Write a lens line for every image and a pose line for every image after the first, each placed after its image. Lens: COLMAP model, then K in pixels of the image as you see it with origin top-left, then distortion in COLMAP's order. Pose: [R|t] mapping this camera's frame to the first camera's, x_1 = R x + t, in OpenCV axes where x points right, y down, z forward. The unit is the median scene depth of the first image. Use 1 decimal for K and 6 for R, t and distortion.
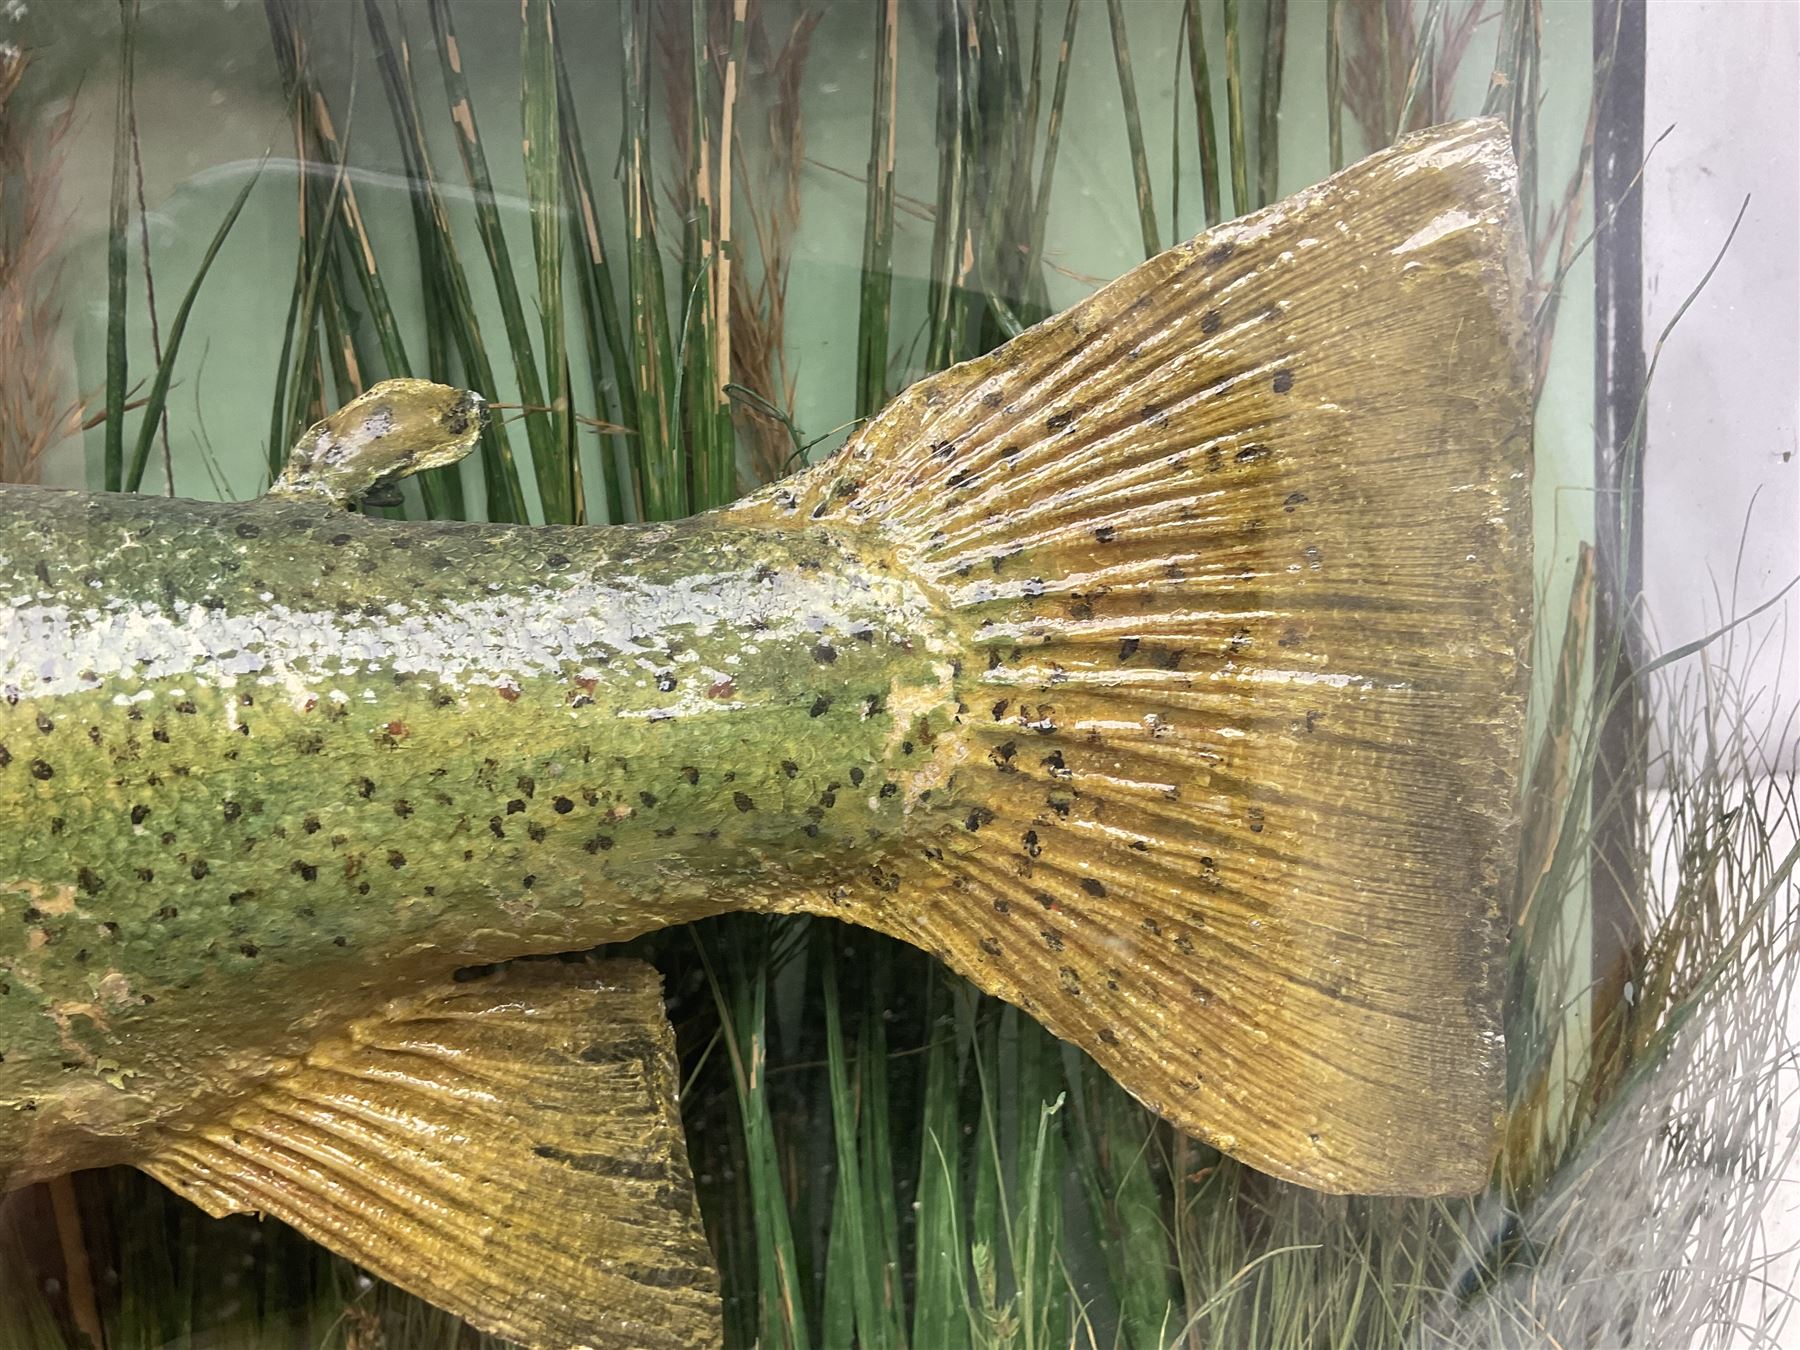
lens RADIAL K [[1453.4, 0, 897.2], [0, 1453.4, 647.5], [0, 0, 1]] dist [0.105943, -0.224627]
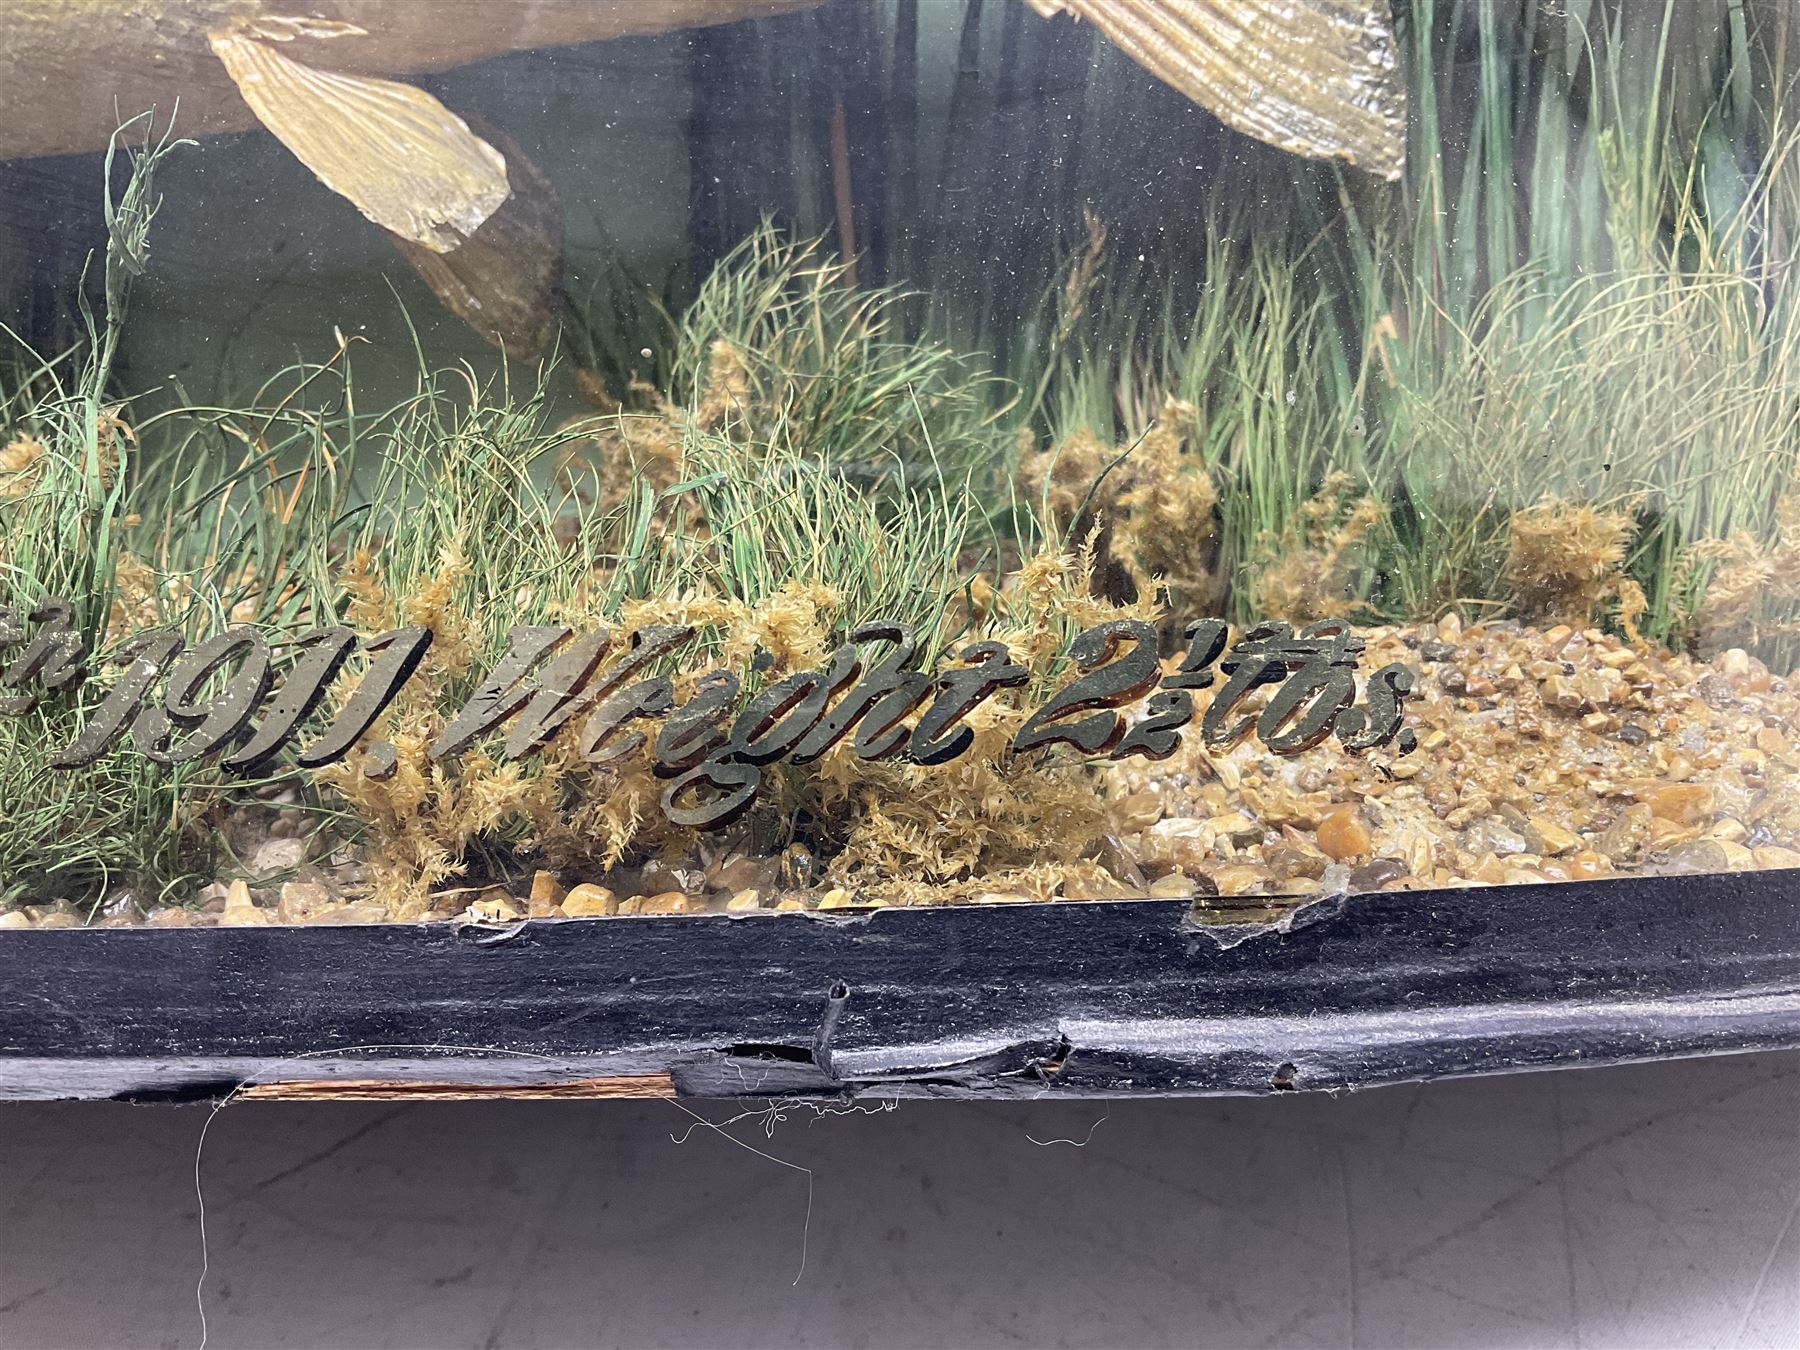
lens RADIAL K [[1453.4, 0, 897.2], [0, 1453.4, 647.5], [0, 0, 1]] dist [0.105943, -0.224627]
pose [[0.979957, 0.041319, -0.194876, -0.319028], [-0.056469, 0.995744, -0.072841, 1.136208], [0.191036, 0.082386, 0.978119, -0.348425]]
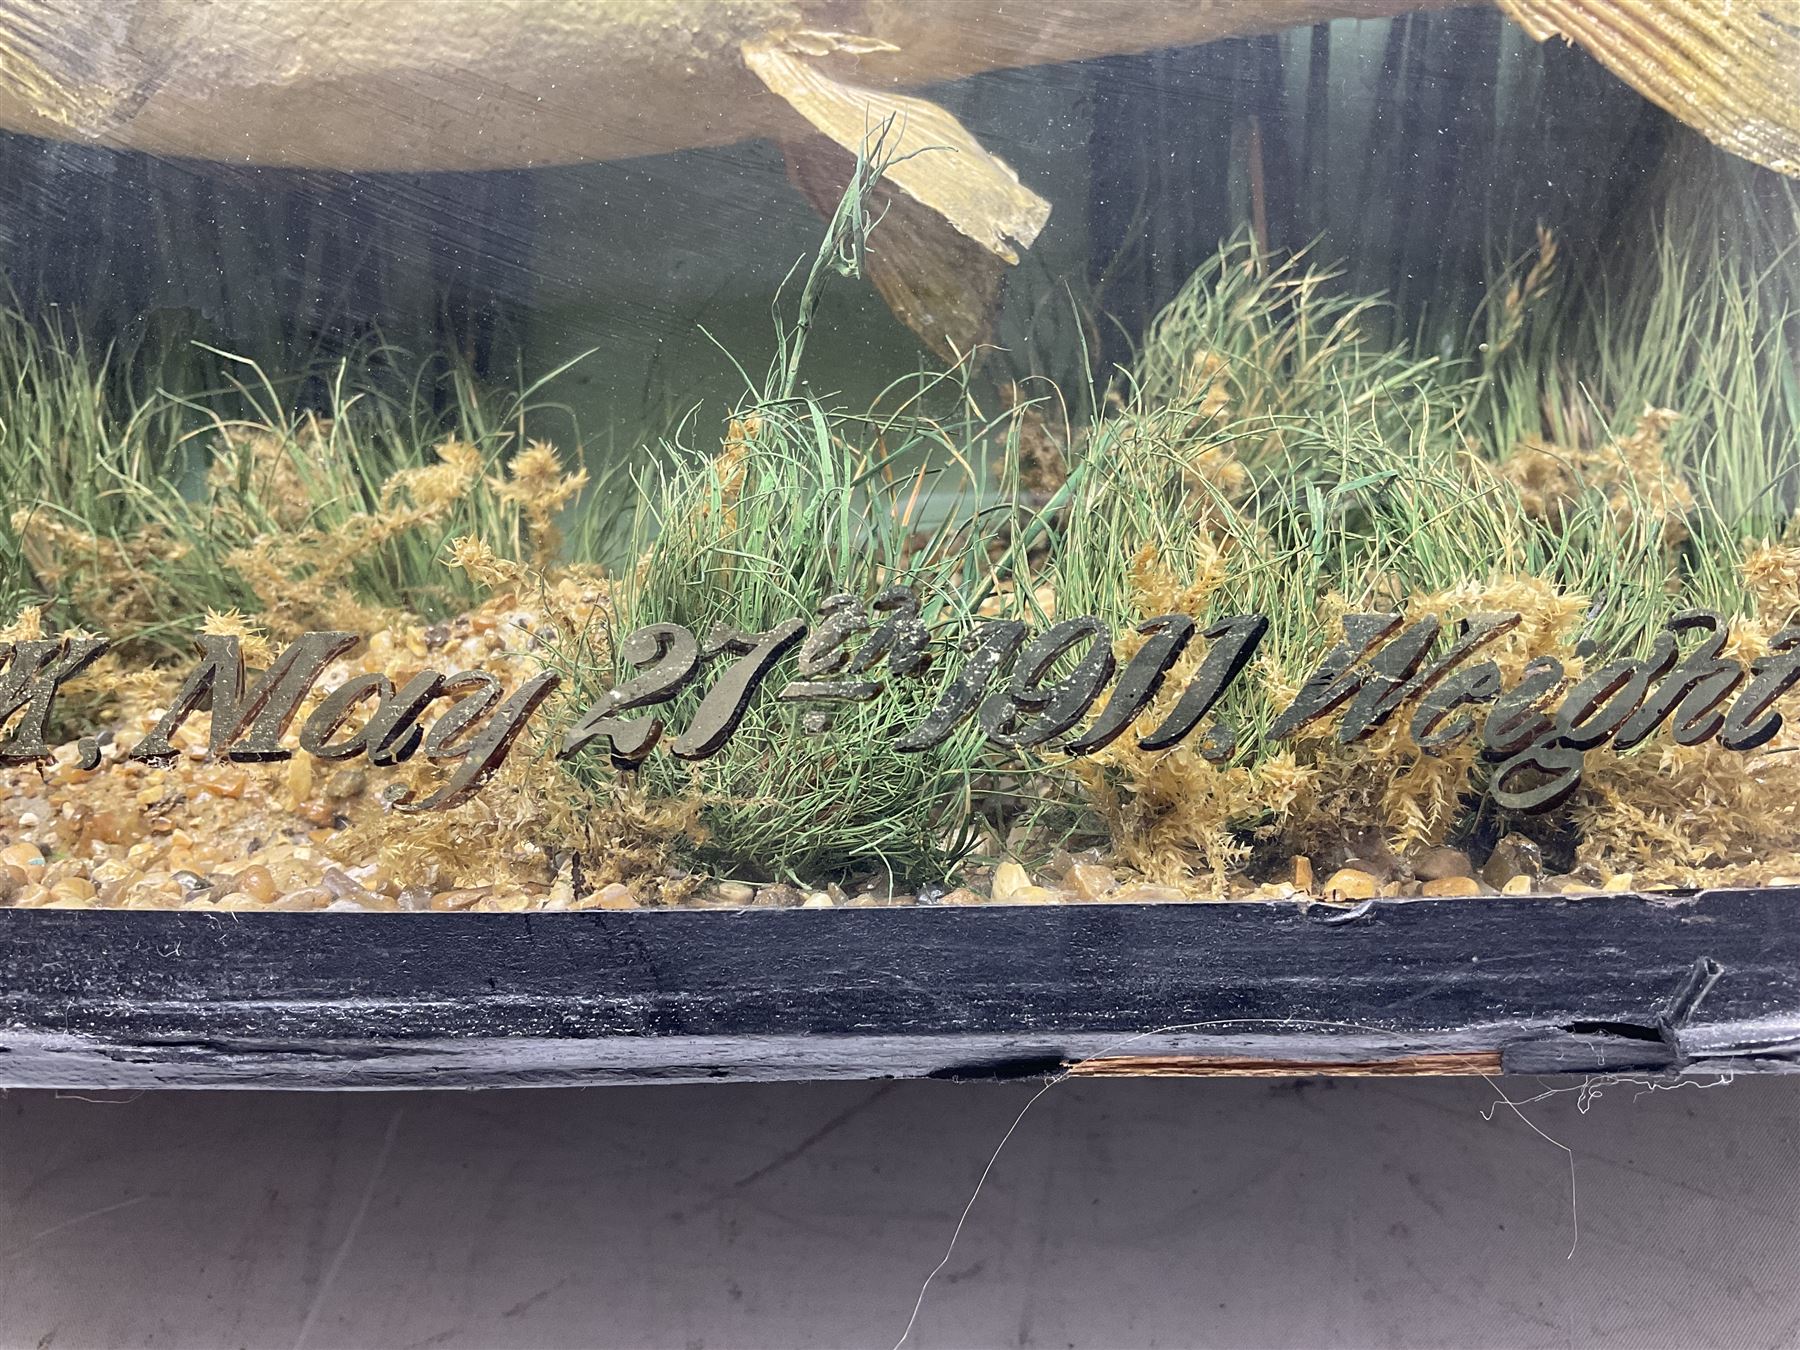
lens RADIAL K [[1454.5, 0, 907.5], [0, 1454.5, 649.5], [0, 0, 1]] dist [0.082524, -0.174755]
pose [[0.981415, 0.038837, -0.187925, -0.810888], [-0.056576, 0.994336, -0.089971, 1.191057], [0.183366, 0.098931, 0.978054, -0.465384]]
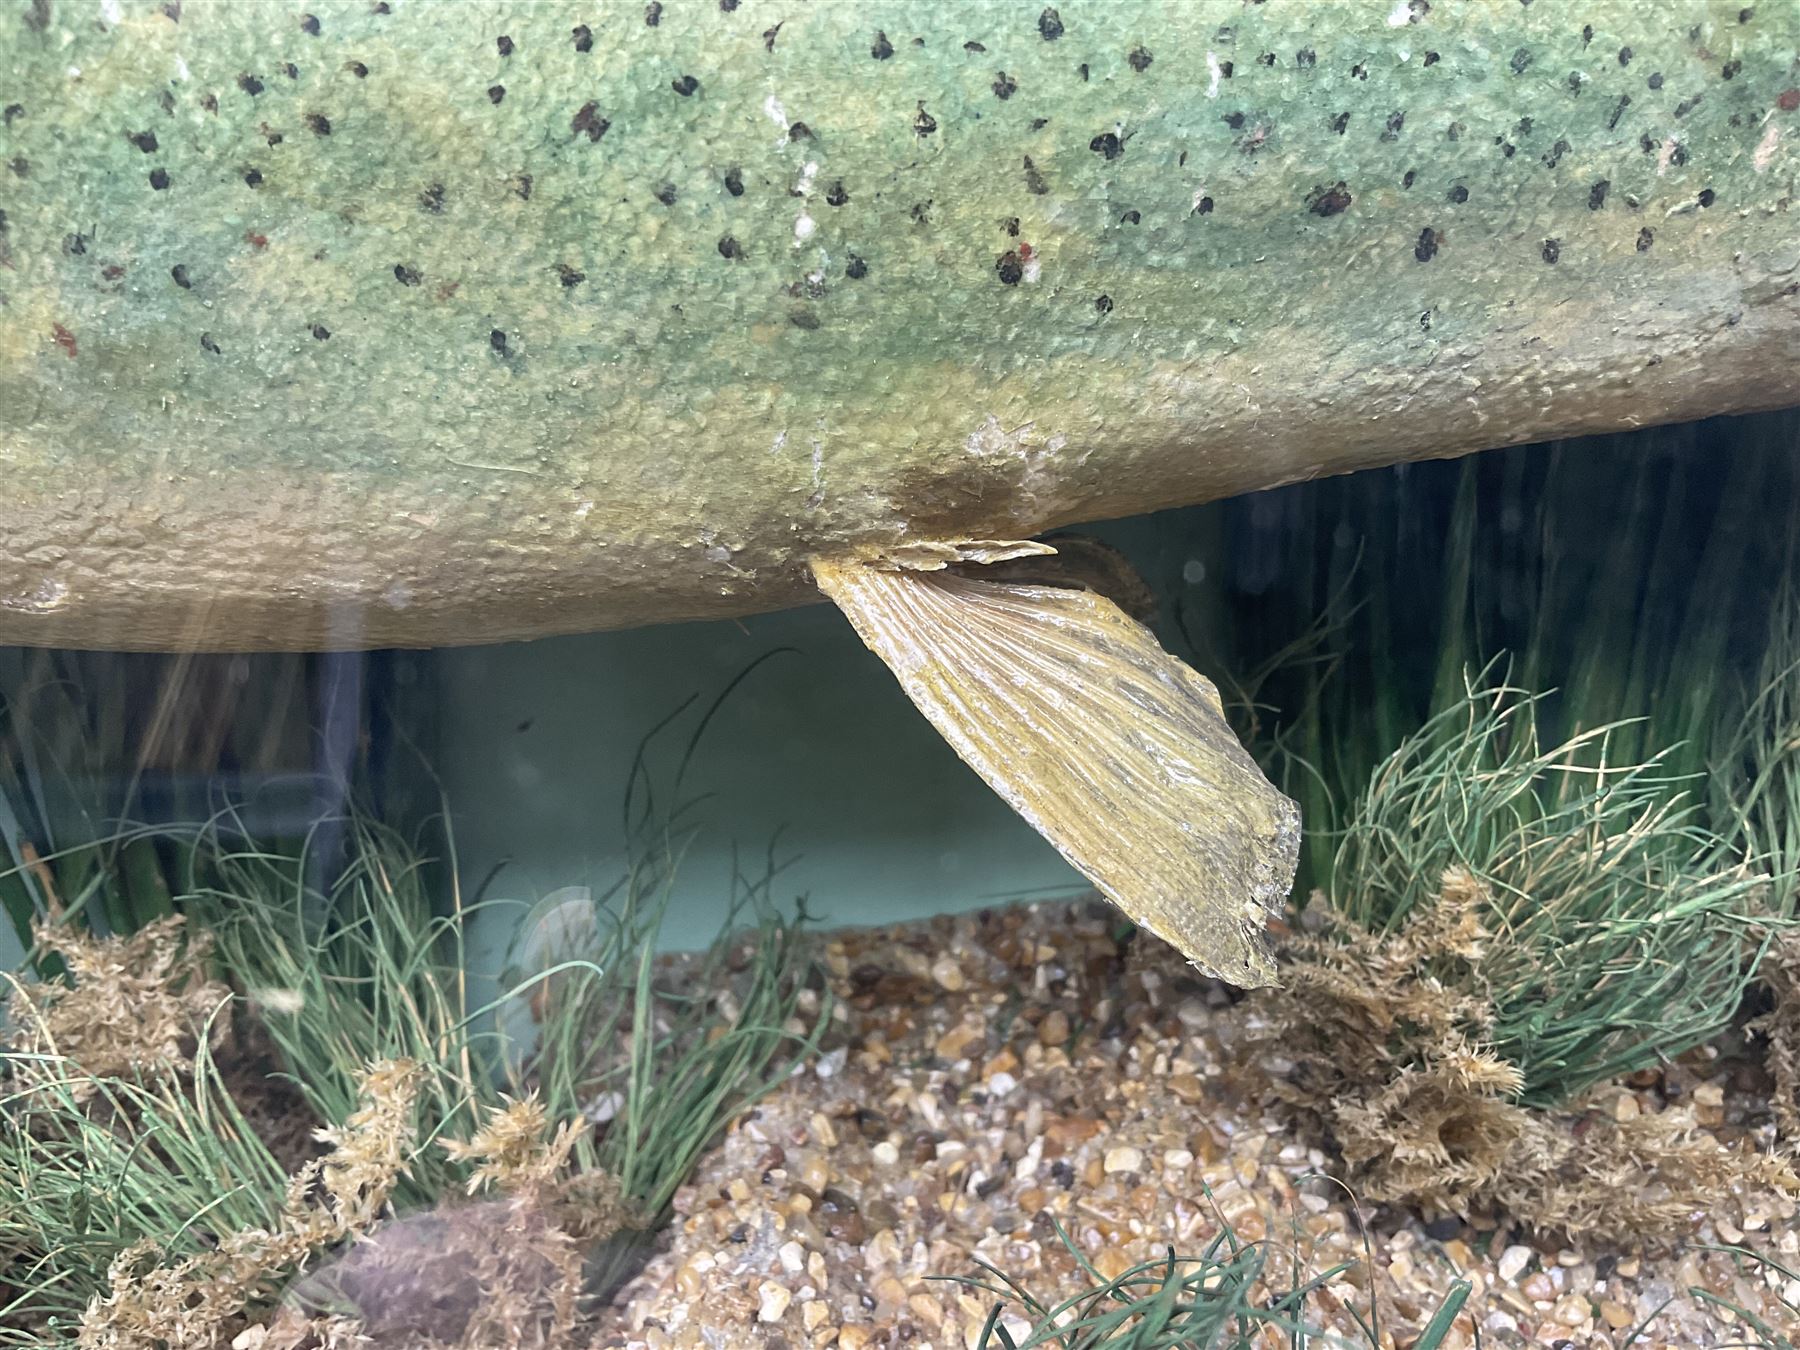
lens RADIAL K [[1454.5, 0, 907.5], [0, 1454.5, 649.5], [0, 0, 1]] dist [0.082524, -0.174755]
pose [[0.995754, 0.035193, -0.085056, -1.124221], [-0.023766, 0.990991, 0.131801, 0.423005], [0.088928, -0.129220, 0.987620, -0.030843]]
